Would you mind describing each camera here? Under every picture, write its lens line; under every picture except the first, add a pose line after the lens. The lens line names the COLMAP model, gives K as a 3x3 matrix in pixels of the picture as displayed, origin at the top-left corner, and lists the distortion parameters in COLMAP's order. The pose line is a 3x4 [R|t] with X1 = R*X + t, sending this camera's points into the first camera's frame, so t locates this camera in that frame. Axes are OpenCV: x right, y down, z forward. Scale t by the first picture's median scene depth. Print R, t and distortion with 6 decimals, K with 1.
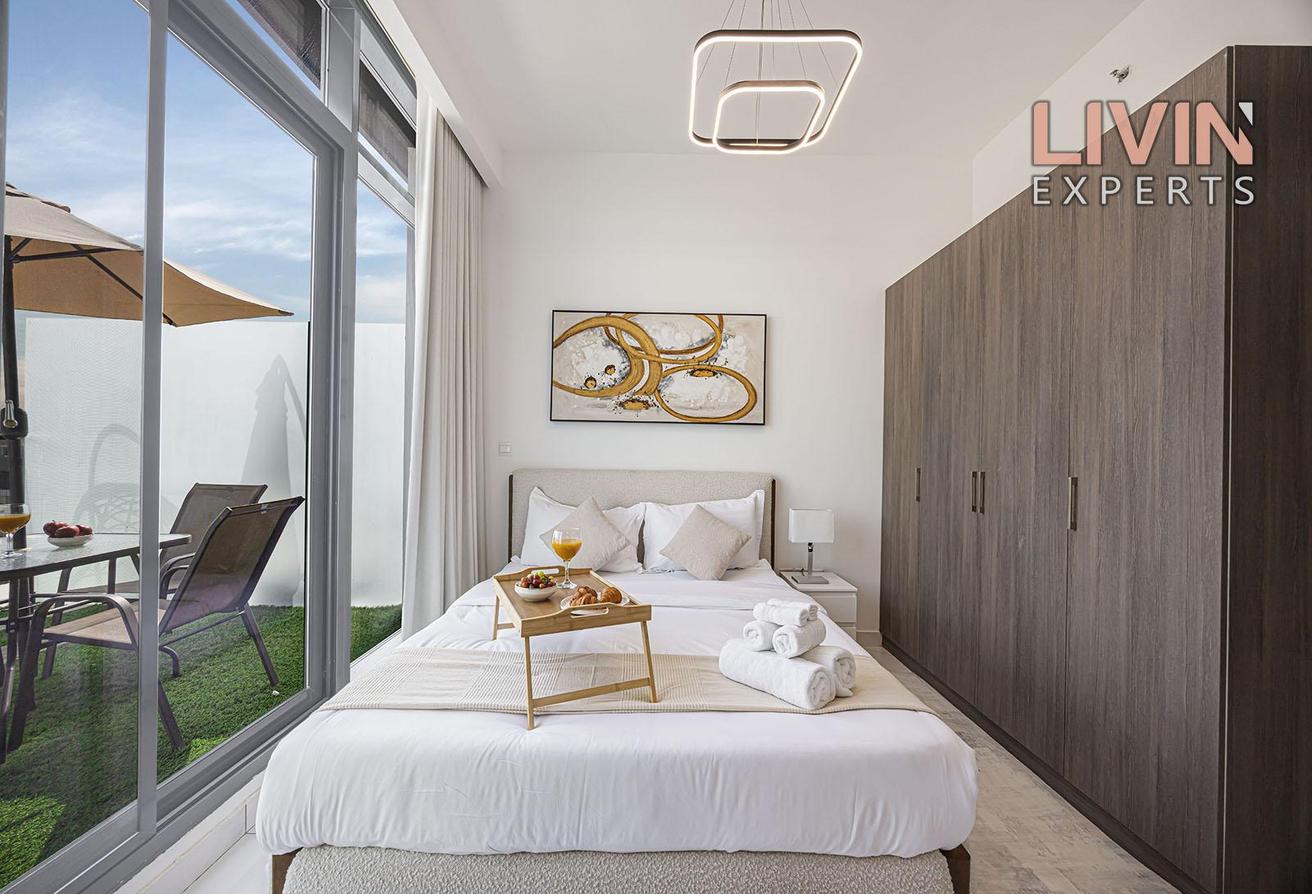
lens RADIAL K [[503.5, 0, 650.7], [0, 503.5, 449.3], [0, 0, 1]] dist [-0.000902, -0.000304]
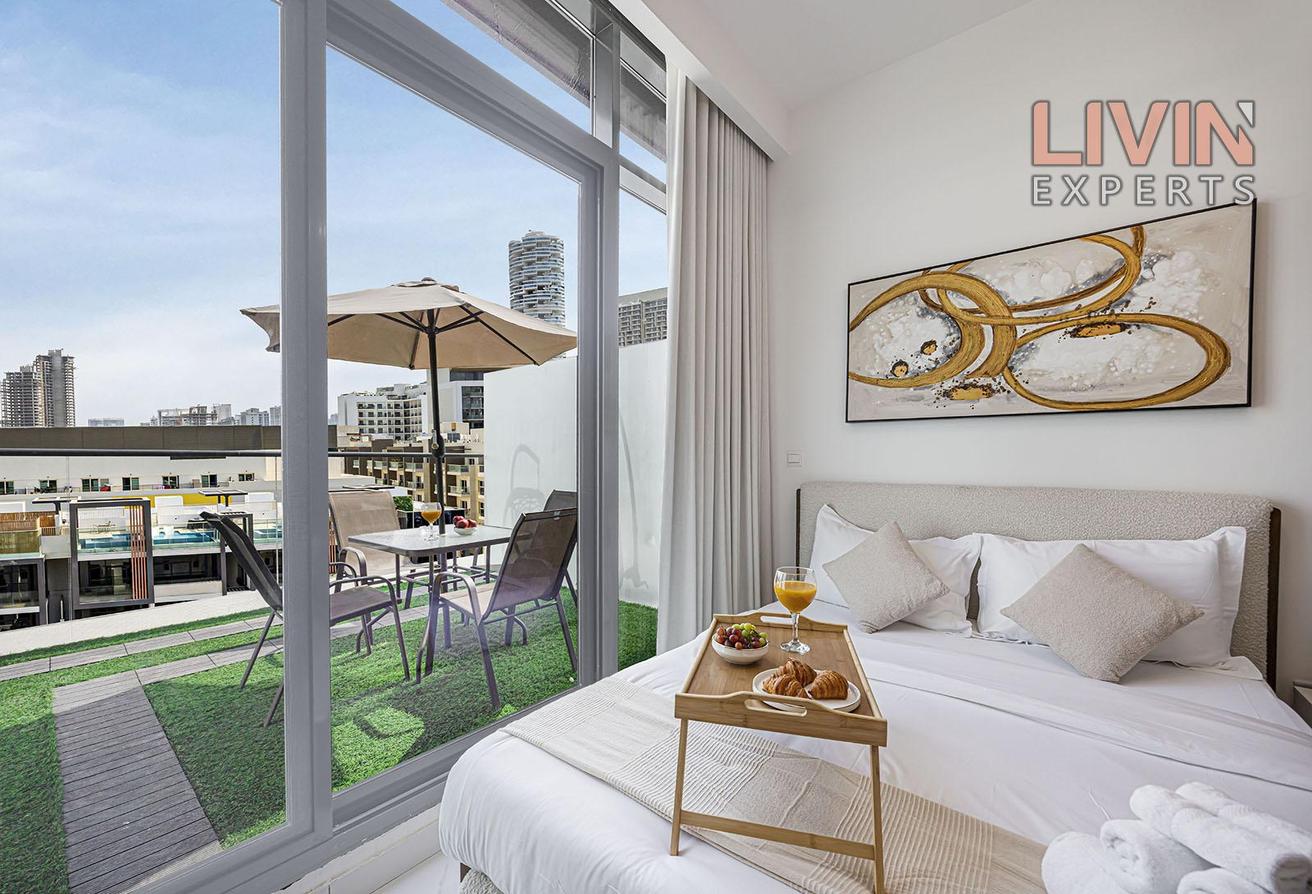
lens RADIAL K [[503.5, 0, 653.4], [0, 503.5, 471.7], [0, 0, 1]] dist [-0.000902, -0.000304]
pose [[0.770039, 0.001365, -0.637995, 0.082827], [0.016314, 0.999629, 0.021830, -0.000852], [0.637788, -0.027218, 0.769731, 0.190455]]
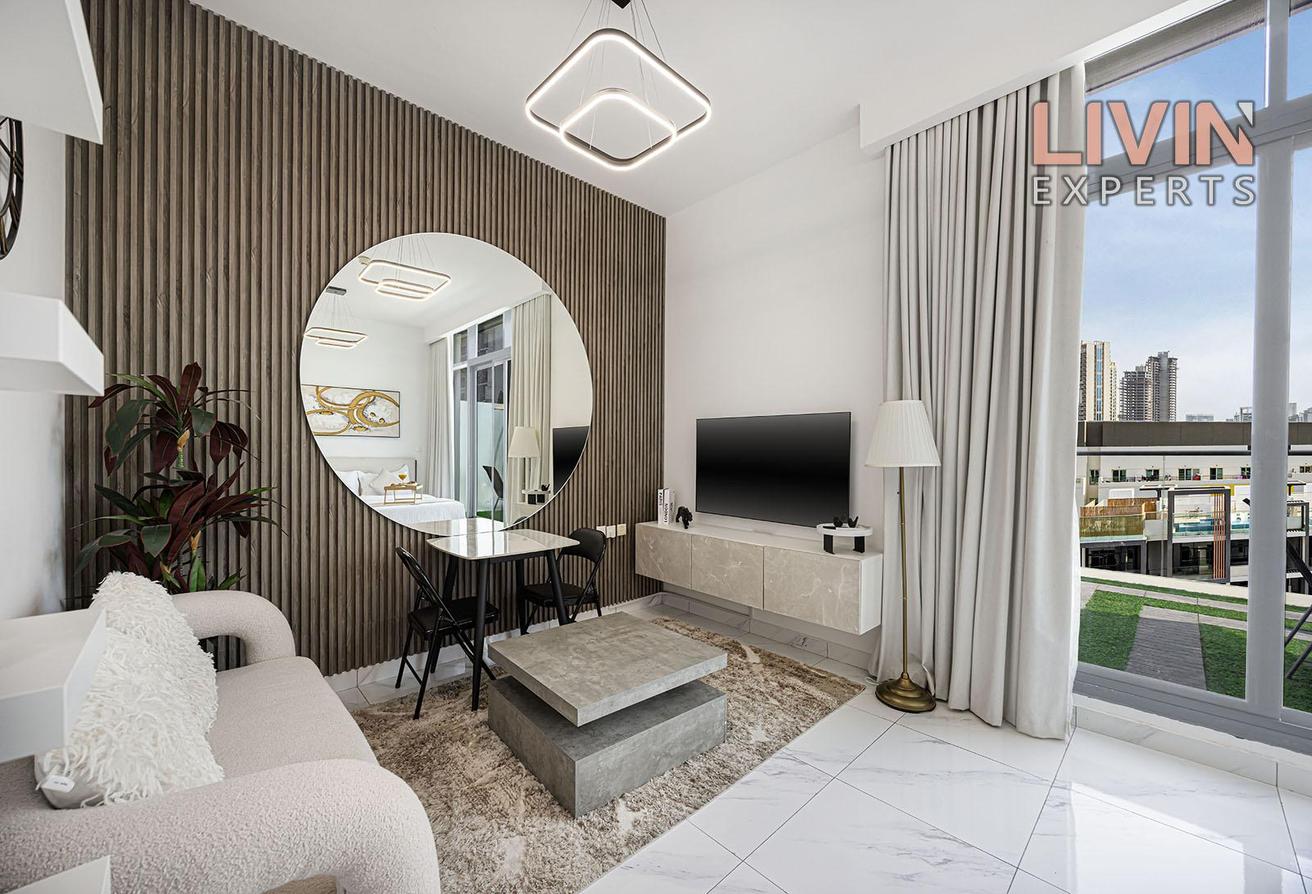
lens RADIAL K [[503.5, 0, 651.9], [0, 503.5, 460.3], [0, 0, 1]] dist [-0.000902, -0.000304]
pose [[-0.731036, -0.011761, -0.682238, 0.572286], [-0.011915, 0.999919, -0.004471, 0.012057], [0.682235, 0.004860, -0.731117, 0.264935]]
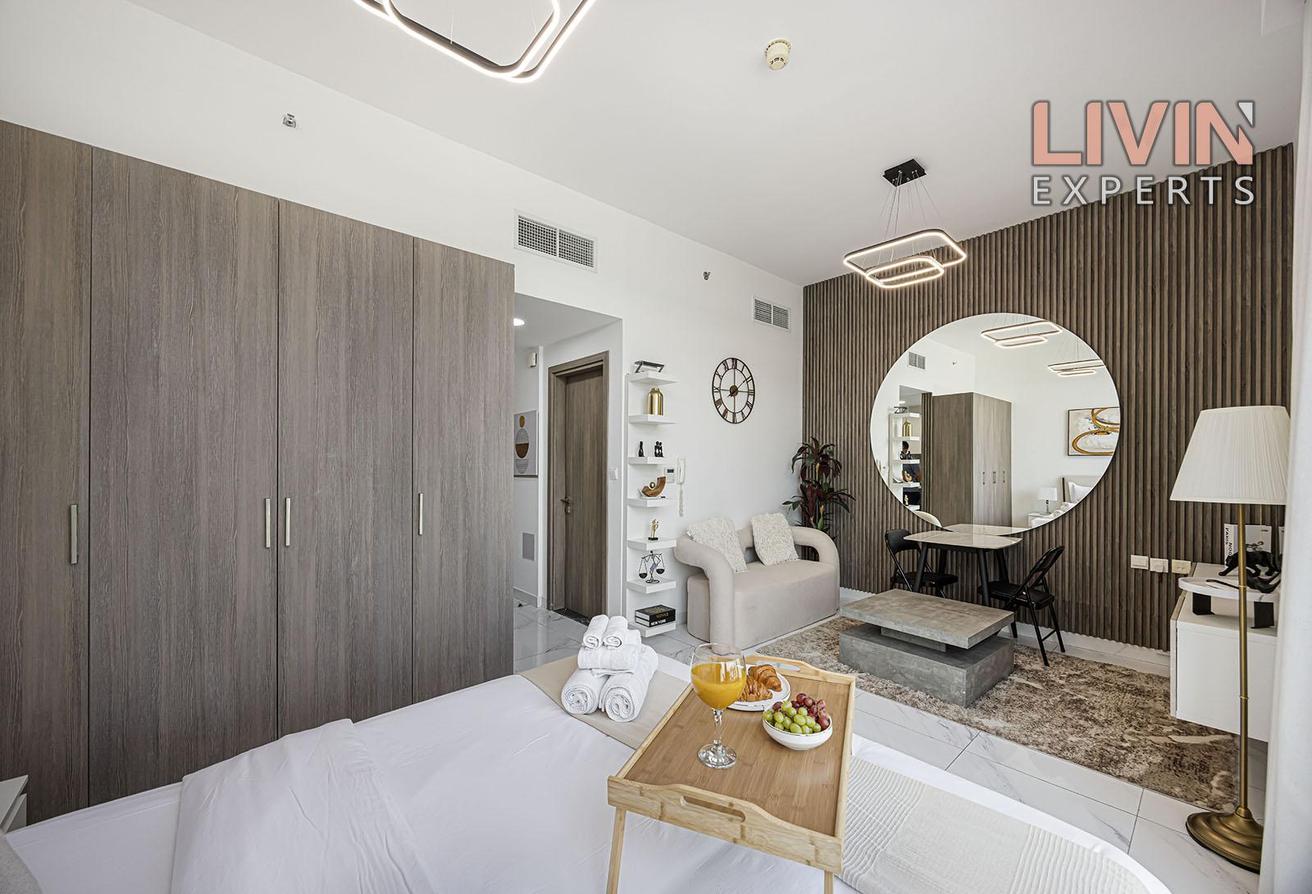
lens RADIAL K [[503.5, 0, 658.4], [0, 503.5, 464.1], [0, 0, 1]] dist [-0.000902, -0.000304]
pose [[-0.666236, -0.017304, 0.745540, -0.305069], [-0.018378, 0.999808, 0.006783, -0.022415], [-0.745515, -0.009183, -0.666426, 0.827245]]
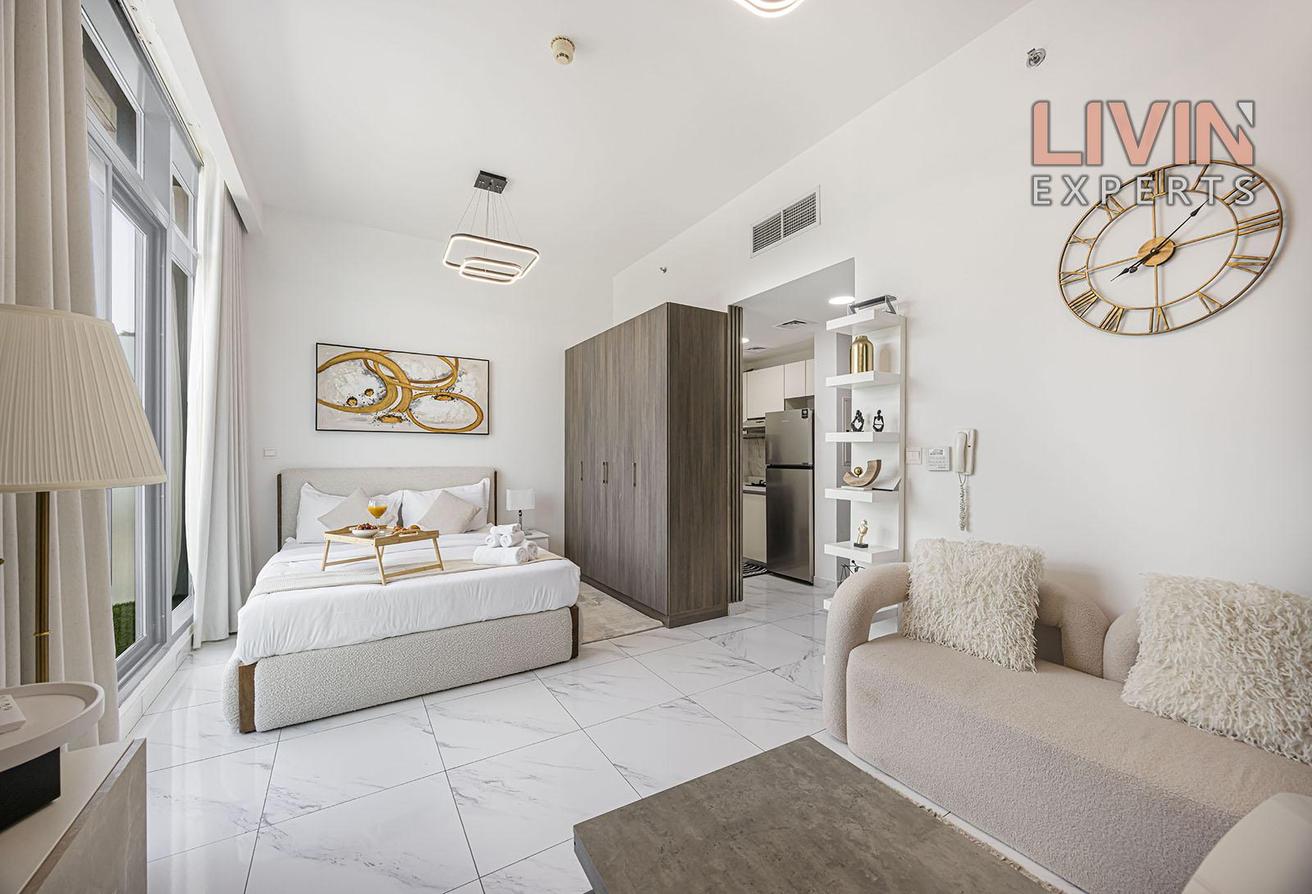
lens RADIAL K [[503.5, 0, 654.3], [0, 503.5, 454.4], [0, 0, 1]] dist [-0.000902, -0.000304]
pose [[0.848369, -0.014787, 0.529199, -0.156885], [0.008603, 0.999863, 0.014147, -0.007721], [-0.529335, -0.007449, 0.848380, -0.554584]]
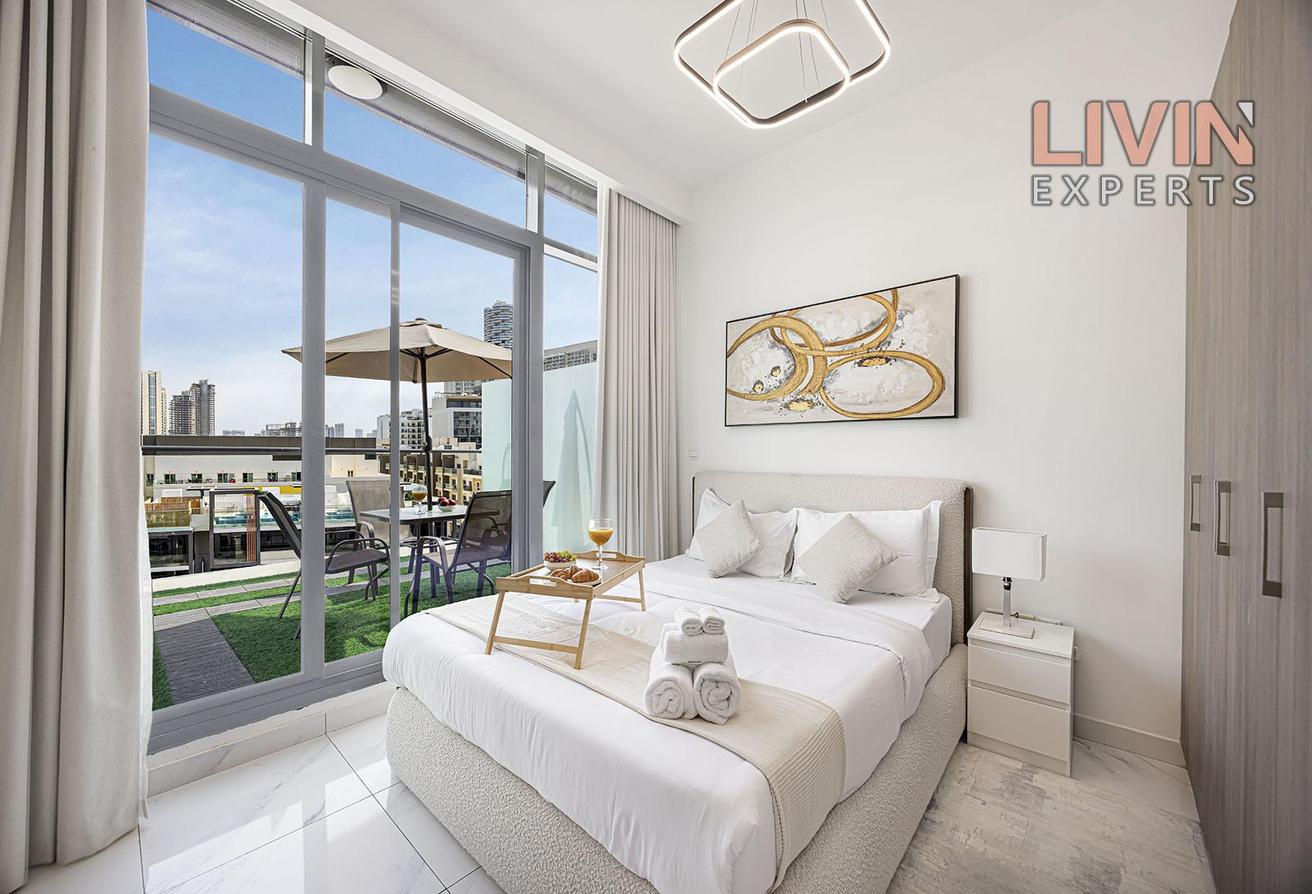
lens RADIAL K [[503.5, 0, 659.3], [0, 503.5, 457.5], [0, 0, 1]] dist [-0.000902, -0.000304]
pose [[0.737741, -0.009315, -0.675019, 0.439815], [0.013512, 0.999908, 0.000970, 0.006330], [0.674948, -0.009836, 0.737799, 0.129152]]
